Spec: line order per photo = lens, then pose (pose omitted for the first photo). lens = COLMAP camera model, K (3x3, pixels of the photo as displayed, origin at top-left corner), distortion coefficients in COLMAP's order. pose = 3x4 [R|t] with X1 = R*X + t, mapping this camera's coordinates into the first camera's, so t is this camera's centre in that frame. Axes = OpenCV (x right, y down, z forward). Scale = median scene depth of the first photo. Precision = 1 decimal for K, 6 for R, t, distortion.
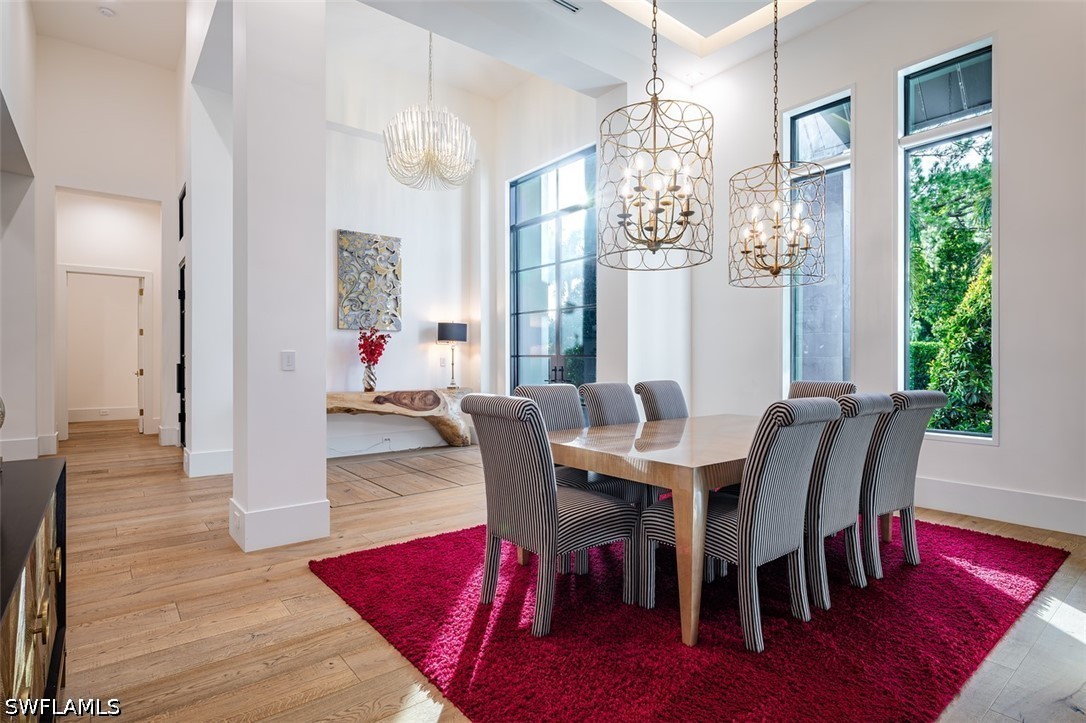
lens RADIAL K [[546.8, 0, 543.2], [0, 546.8, 361.7], [0, 0, 1]] dist [0.005936, 0.000055]
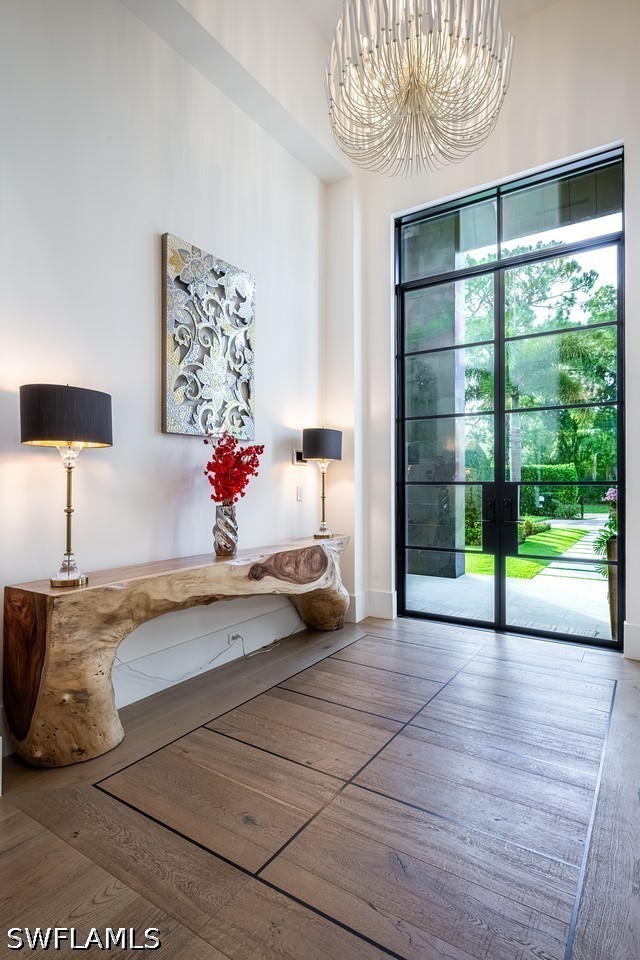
lens RADIAL K [[502.9, 0, 319.4], [0, 502.9, 477.9], [0, 0, 1]] dist [0.000500, 0.000052]
pose [[0.952820, -0.003697, 0.303515, -0.359461], [0.006612, 0.999941, -0.008575, -0.013242], [-0.303465, 0.010178, 0.952788, 0.492861]]
